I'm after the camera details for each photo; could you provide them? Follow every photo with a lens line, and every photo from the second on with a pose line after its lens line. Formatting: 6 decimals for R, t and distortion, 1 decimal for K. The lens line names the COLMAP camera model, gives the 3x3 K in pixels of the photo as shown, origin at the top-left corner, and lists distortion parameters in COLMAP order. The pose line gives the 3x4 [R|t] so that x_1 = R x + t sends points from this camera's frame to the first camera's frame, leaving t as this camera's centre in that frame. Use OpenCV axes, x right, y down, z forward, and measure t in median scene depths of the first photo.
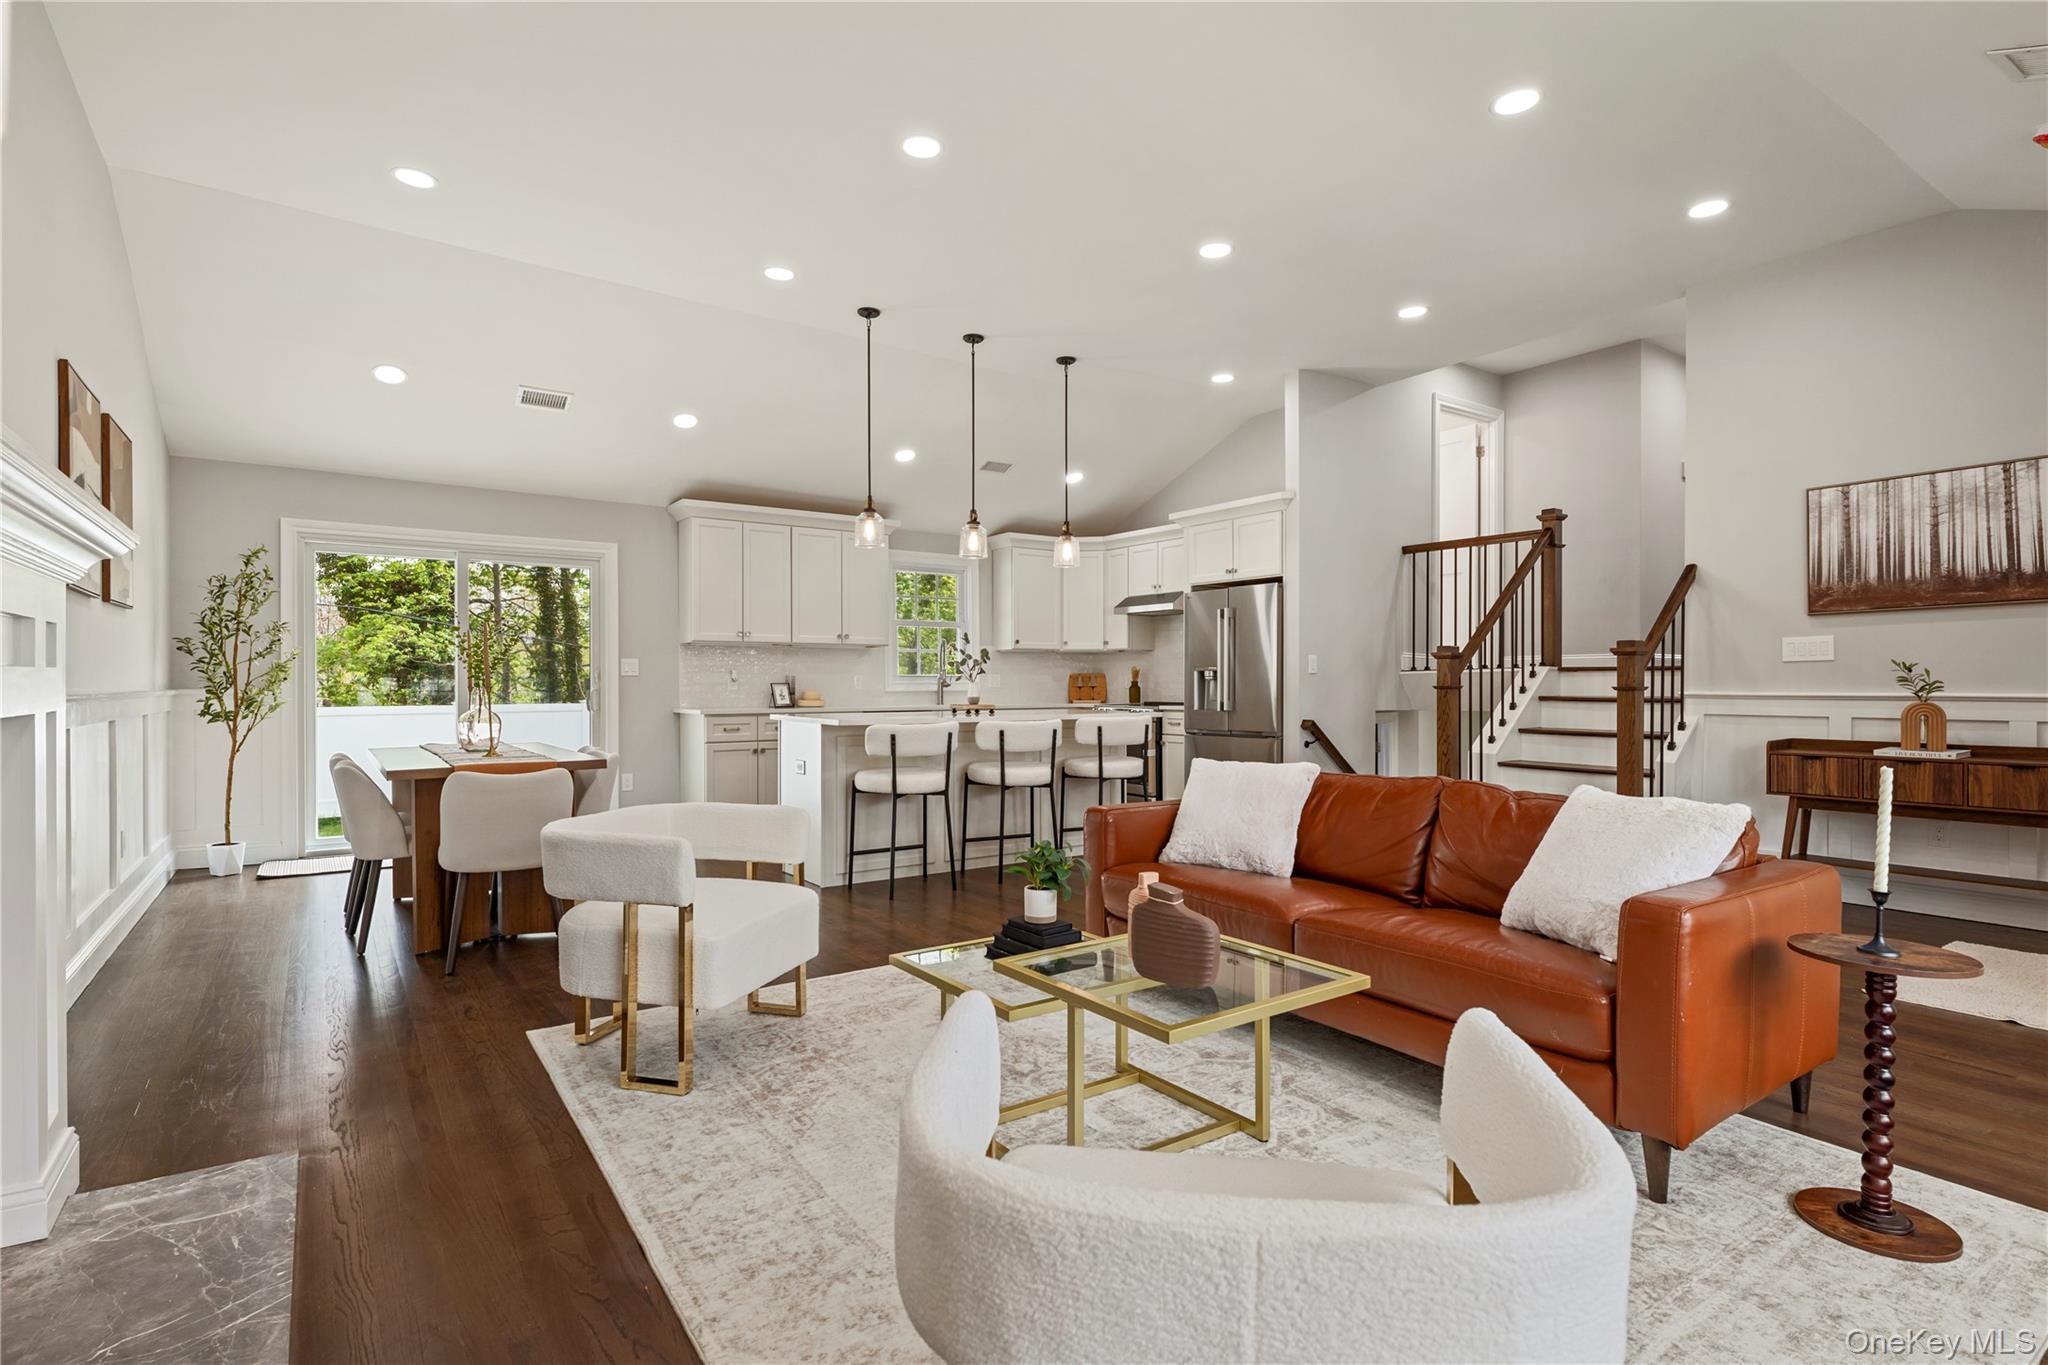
lens RADIAL K [[1013.2, 0, 1029.2], [0, 1013.2, 685.2], [0, 0, 1]] dist [0.004974, -0.002754]
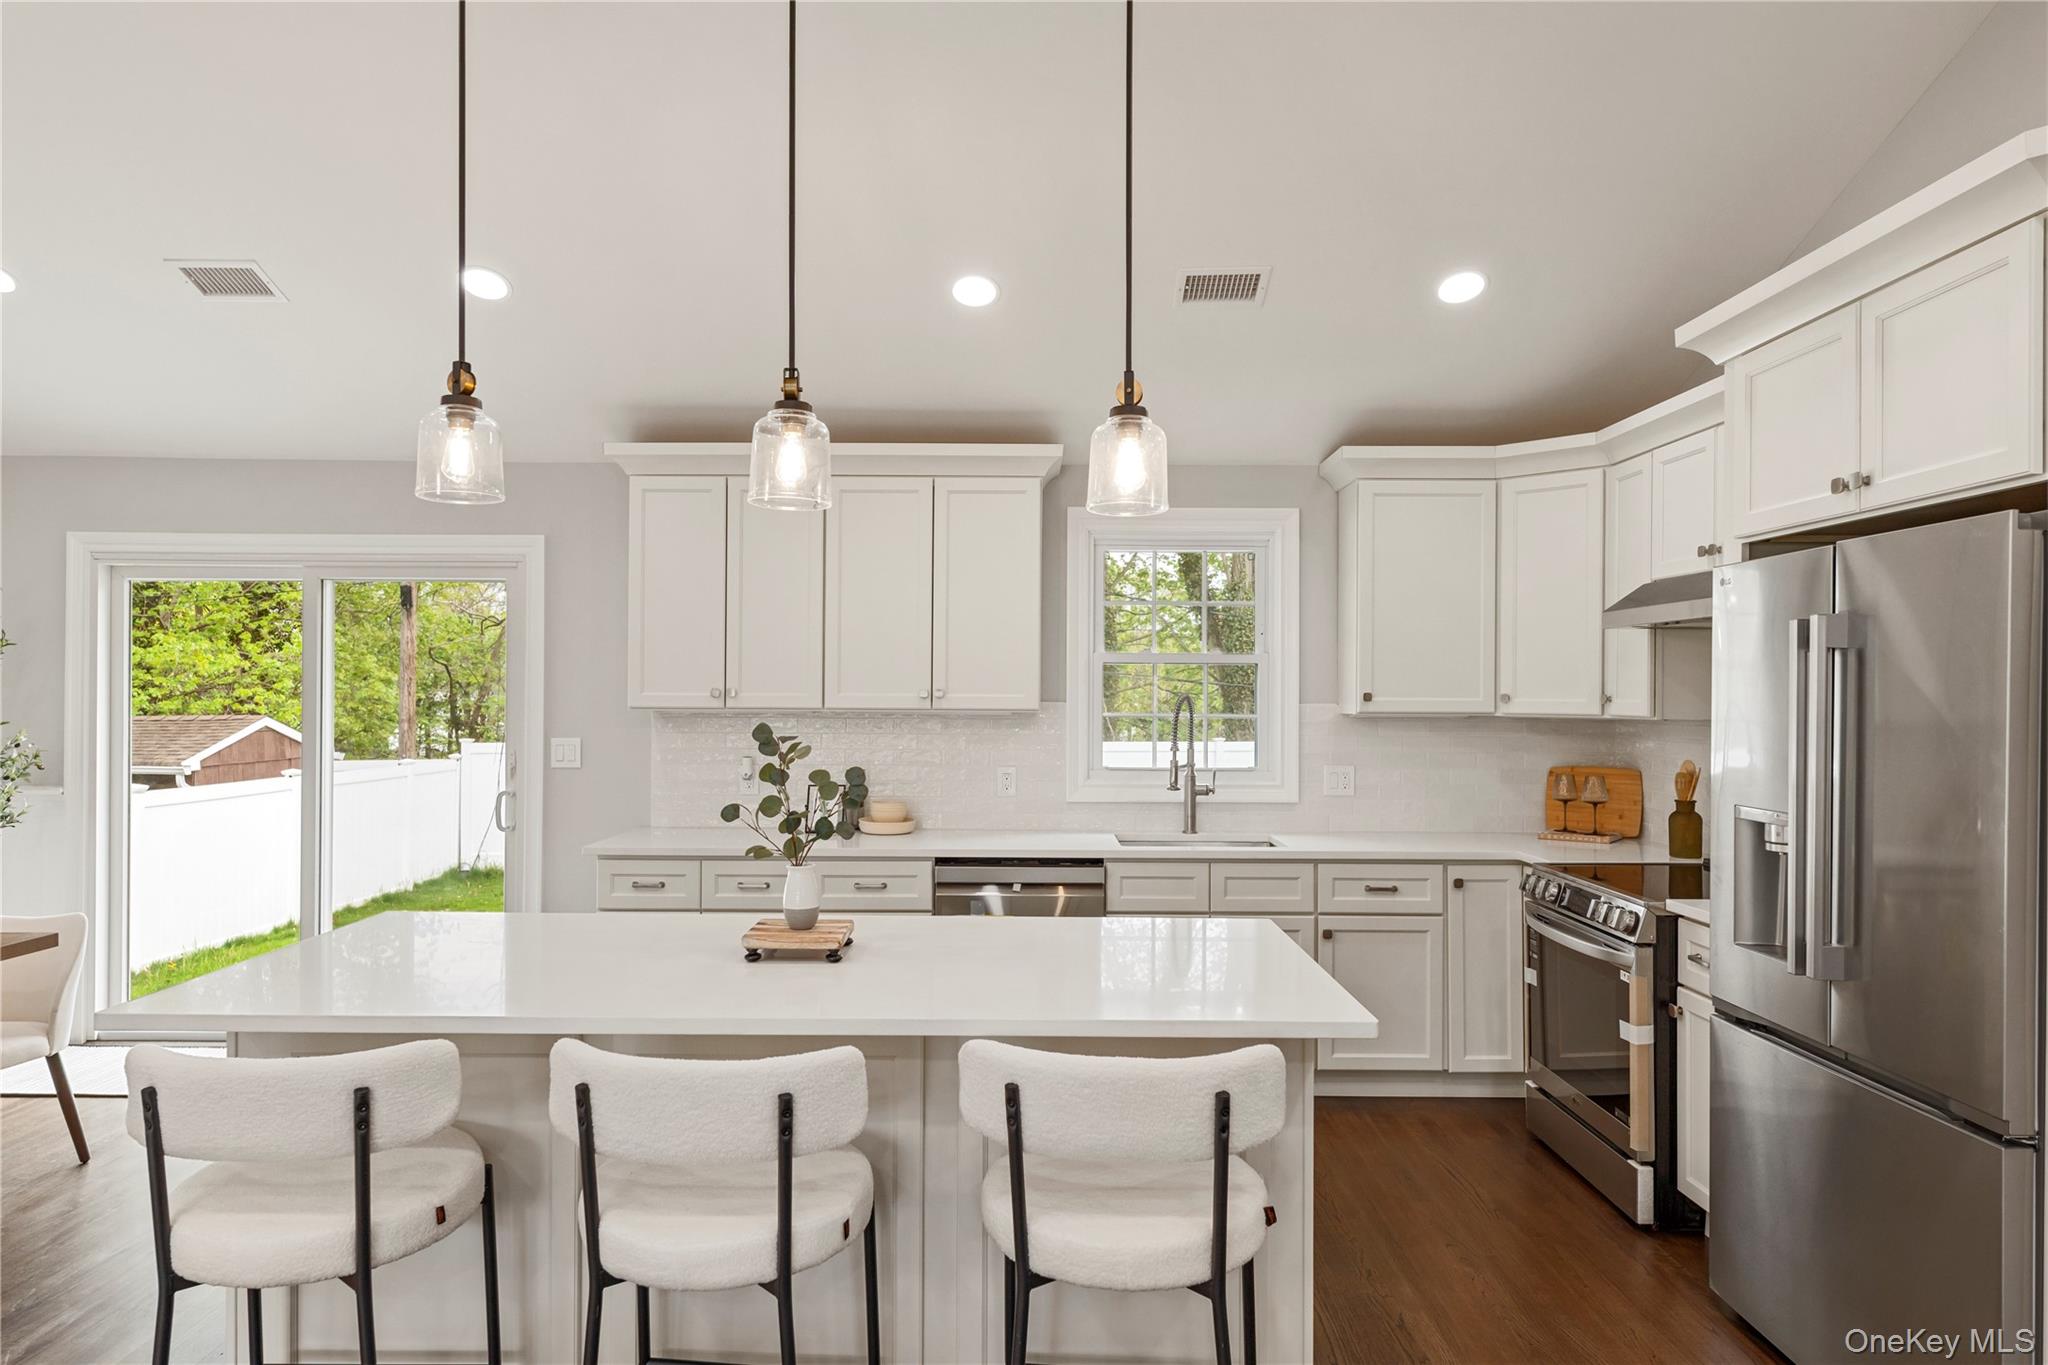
lens RADIAL K [[1239.4, 0, 1030.4], [0, 1239.4, 690.5], [0, 0, 1]] dist [0.002640, 0.003118]
pose [[0.814404, 0.004974, -0.580277, 0.266665], [-0.006913, 0.999975, -0.001130, -0.065776], [0.580257, 0.004932, 0.814418, 0.726102]]
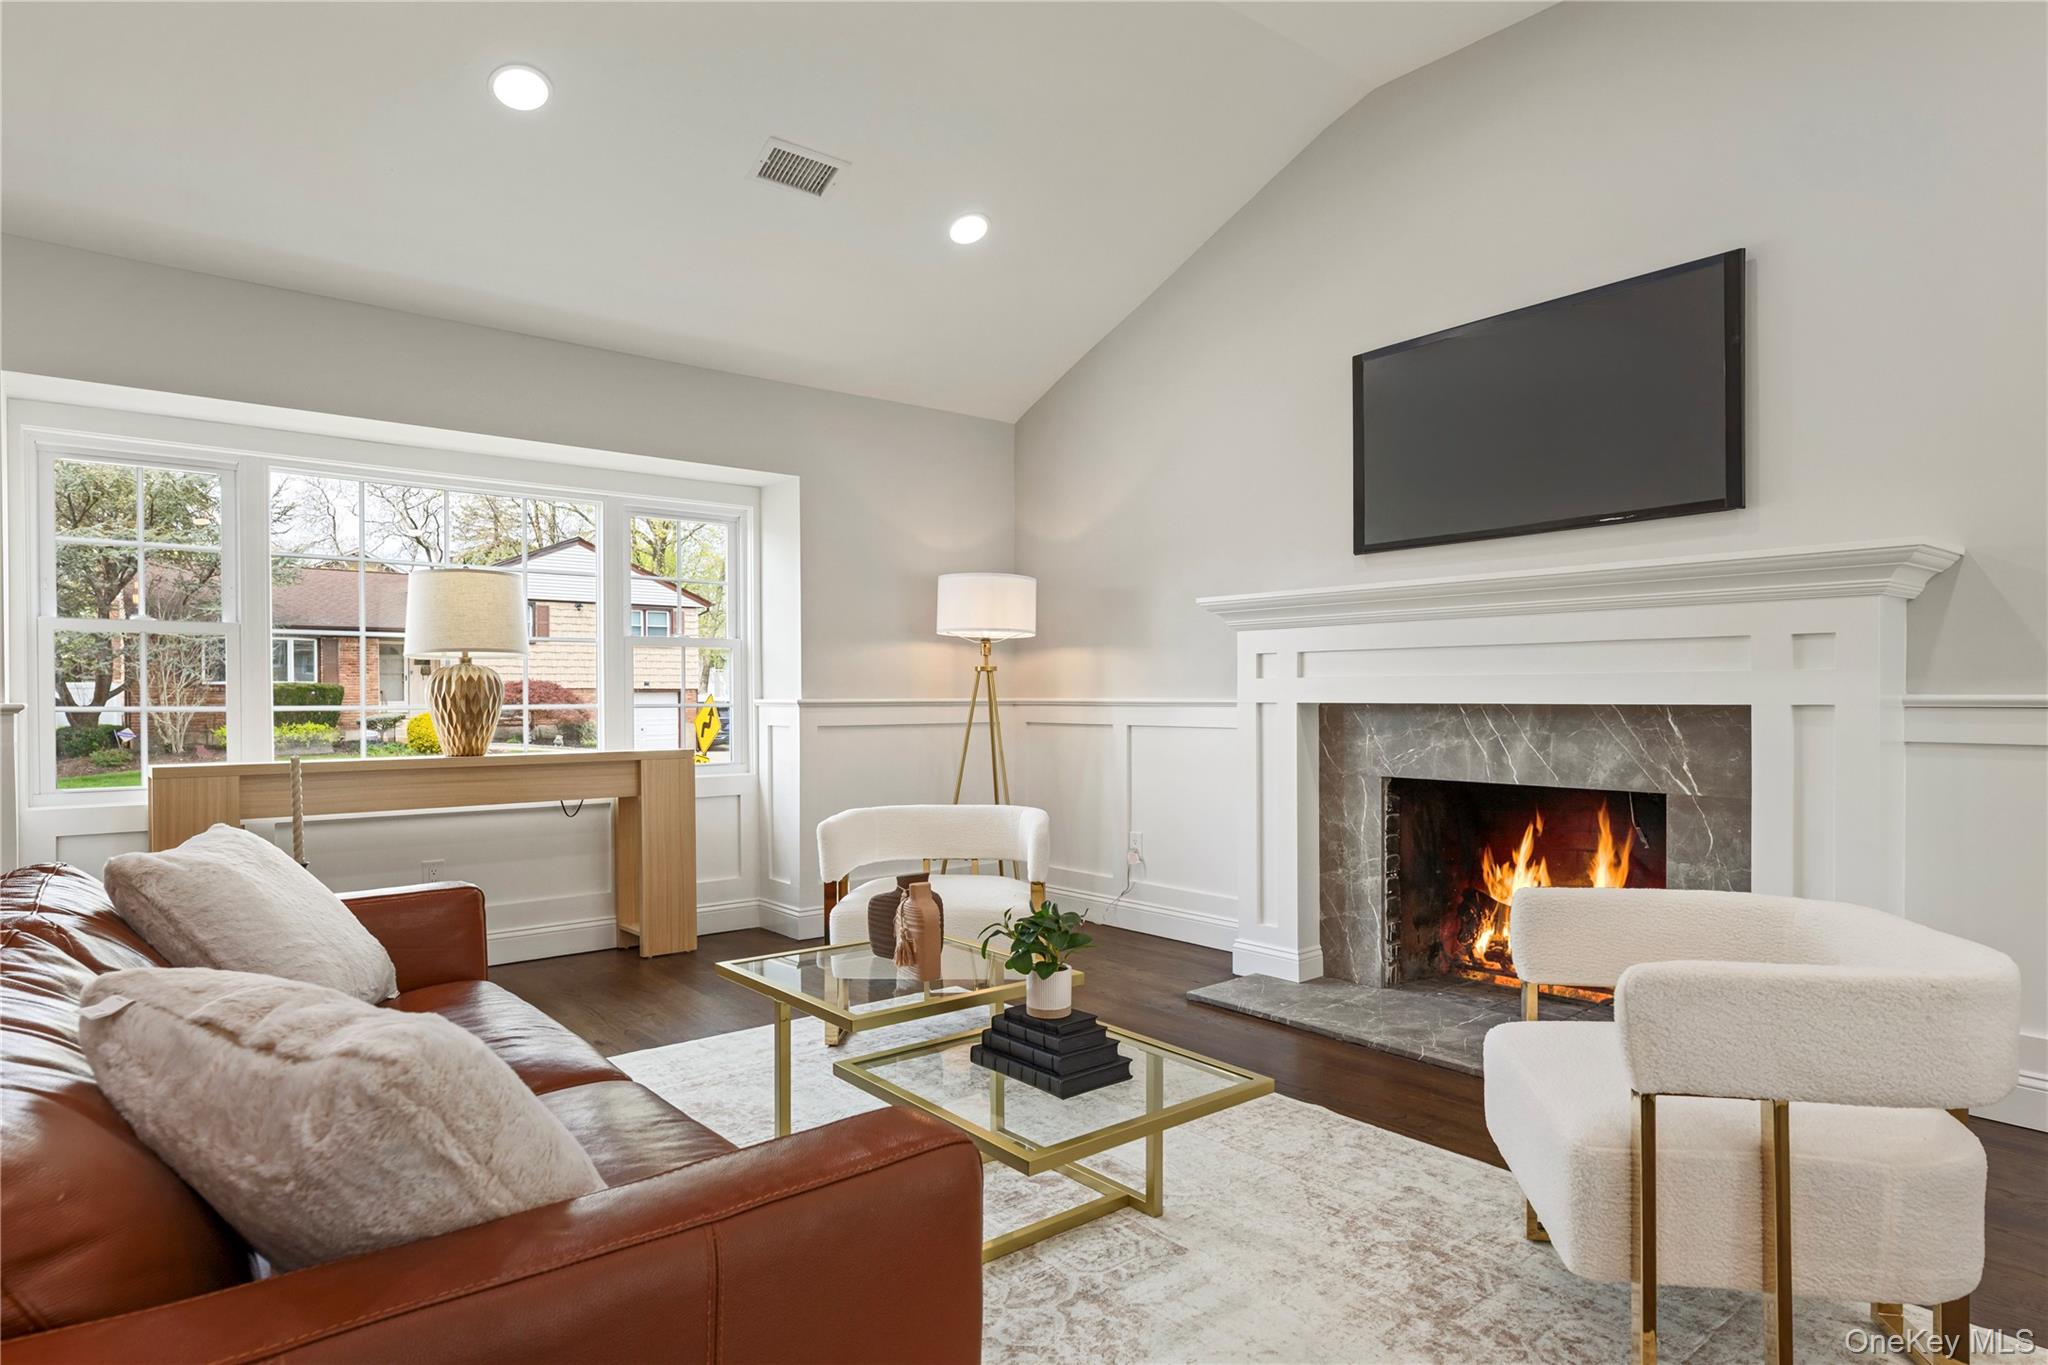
lens RADIAL K [[1148.1, 0, 1025.3], [0, 1148.1, 709.0], [0, 0, 1]] dist [0.009909, -0.003346]
pose [[-0.996778, 0.002897, -0.080161, 0.040923], [0.001489, 0.999844, 0.017618, 0.001773], [0.080199, 0.017442, -0.996626, 0.801523]]
